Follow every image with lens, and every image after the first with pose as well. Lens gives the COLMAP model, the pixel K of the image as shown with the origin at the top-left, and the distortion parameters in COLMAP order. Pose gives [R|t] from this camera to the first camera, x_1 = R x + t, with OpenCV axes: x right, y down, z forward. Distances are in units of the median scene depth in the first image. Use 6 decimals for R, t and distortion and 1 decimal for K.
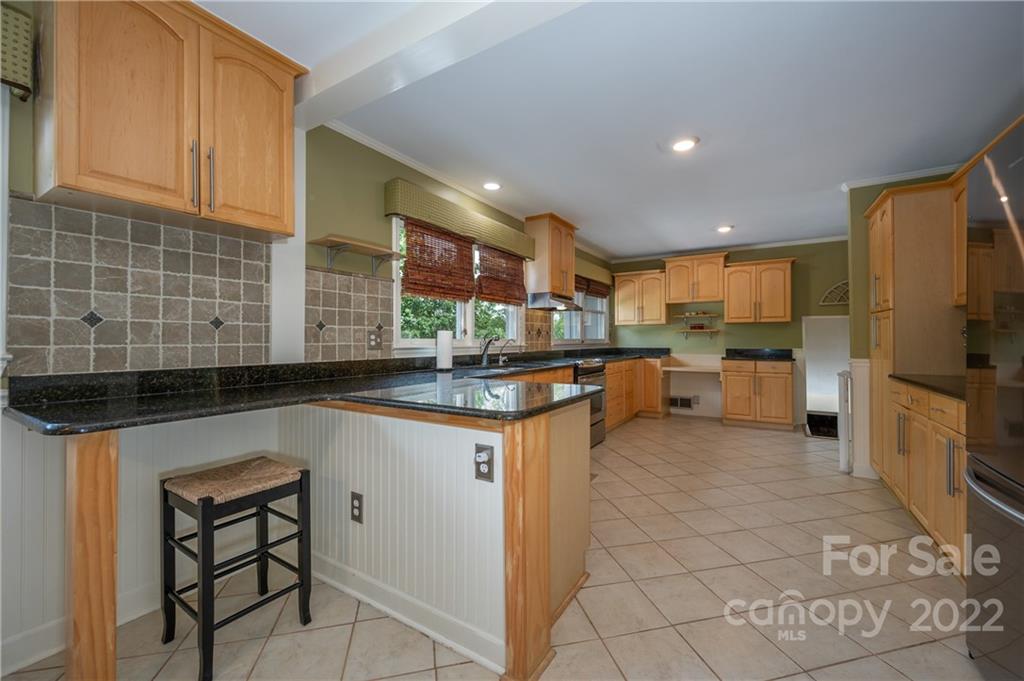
lens RADIAL K [[408.2, 0, 513.9], [0, 408.2, 345.0], [0, 0, 1]] dist [0.007231, 0.000109]
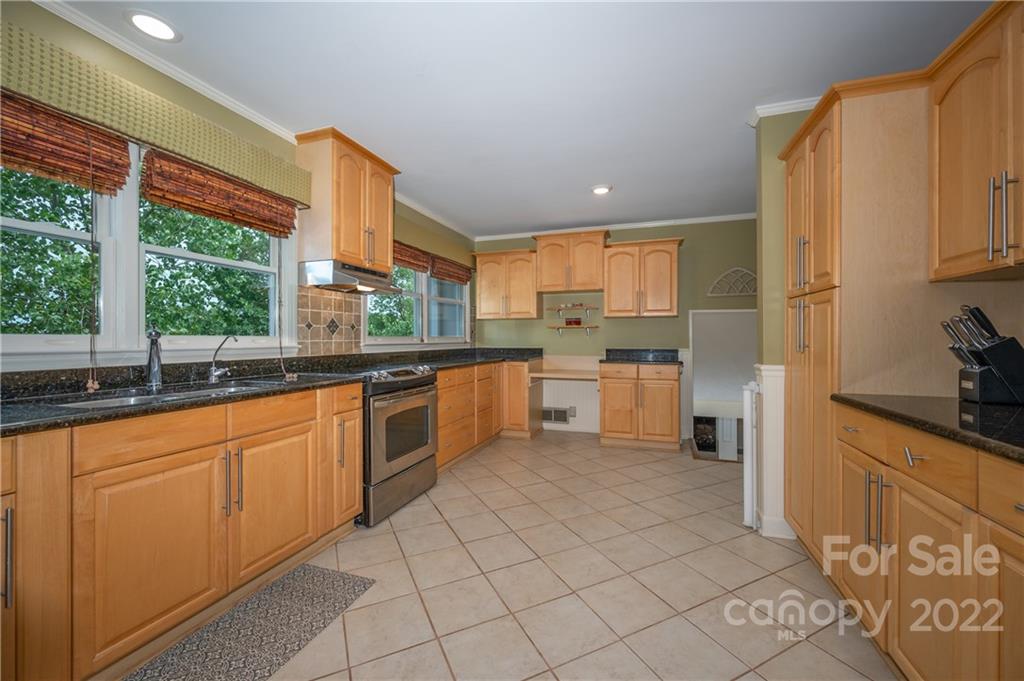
lens RADIAL K [[408.2, 0, 513.9], [0, 408.2, 345.0], [0, 0, 1]] dist [0.007231, 0.000109]
pose [[0.974133, -0.001689, 0.225968, 0.166742], [0.000659, 0.999989, 0.004633, -0.002608], [-0.225973, -0.004364, 0.974124, 0.266046]]
